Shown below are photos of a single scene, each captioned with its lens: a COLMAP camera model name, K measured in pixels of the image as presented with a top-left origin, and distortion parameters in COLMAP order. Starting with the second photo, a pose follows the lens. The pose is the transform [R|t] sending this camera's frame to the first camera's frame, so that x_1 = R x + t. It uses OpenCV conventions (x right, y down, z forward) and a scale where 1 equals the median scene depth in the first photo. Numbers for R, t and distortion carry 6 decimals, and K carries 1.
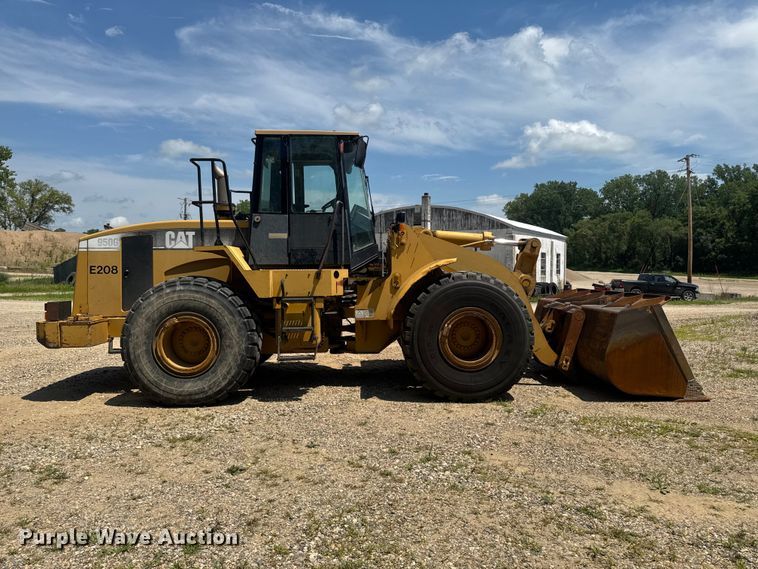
lens RADIAL K [[552.5, 0, 378.7], [0, 552.5, 280.0], [0, 0, 1]] dist [0.037064, -0.037787]
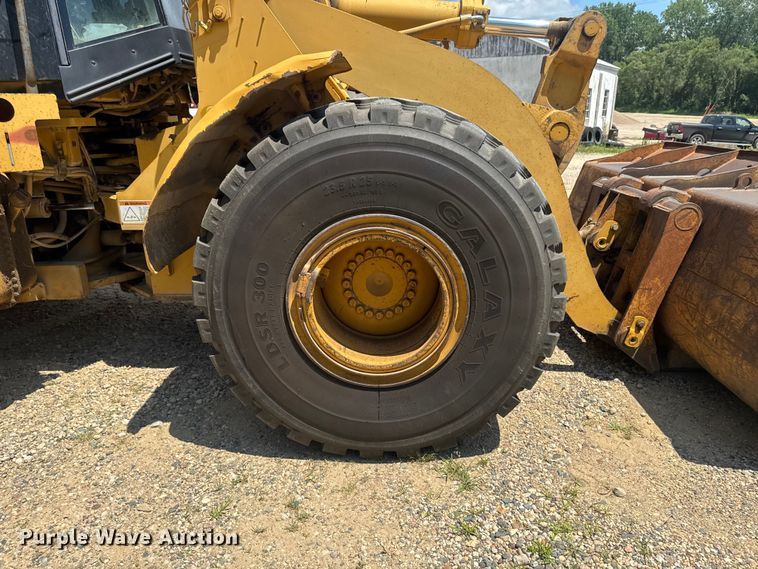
lens RADIAL K [[541.8, 0, 383.1], [0, 541.8, 295.5], [0, 0, 1]] dist [0.028083, -0.031642]
pose [[0.998862, 0.011913, -0.046175, 0.019219], [0.002510, 0.953814, 0.300387, -0.000096], [0.047621, -0.300161, 0.952699, 0.070625]]
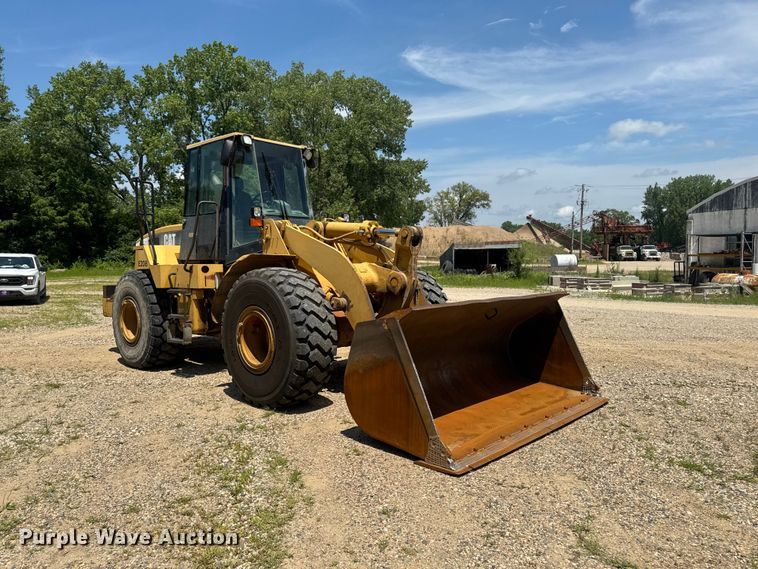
lens RADIAL K [[552.5, 0, 378.6], [0, 552.5, 285.6], [0, 0, 1]] dist [0.037064, -0.037787]
pose [[0.698206, 0.030583, -0.715243, 0.102142], [-0.006569, 0.999319, 0.036318, -0.002114], [0.715867, -0.020659, 0.697931, 0.051826]]
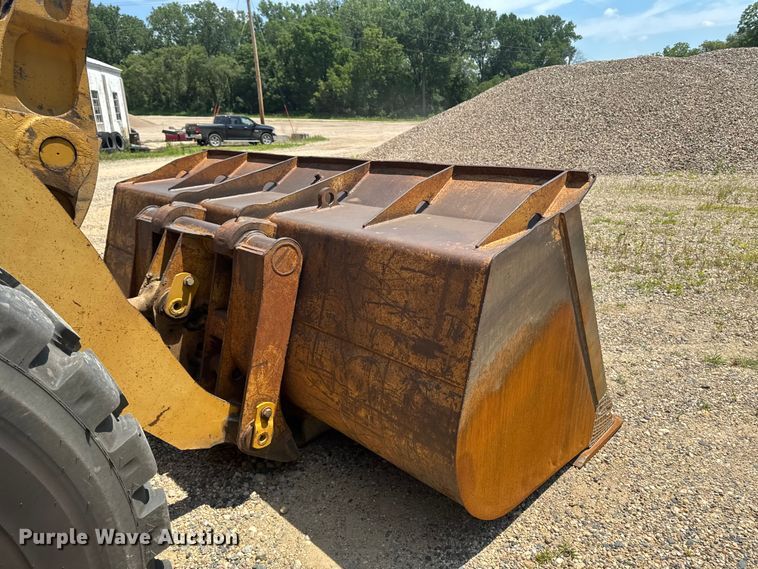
lens RADIAL K [[541.8, 0, 381.2], [0, 541.8, 279.7], [0, 0, 1]] dist [0.028083, -0.031642]
pose [[0.728713, -0.228518, 0.645567, 0.025002], [0.043675, 0.956272, 0.289201, -0.000539], [-0.683425, -0.182549, 0.706828, 0.089357]]
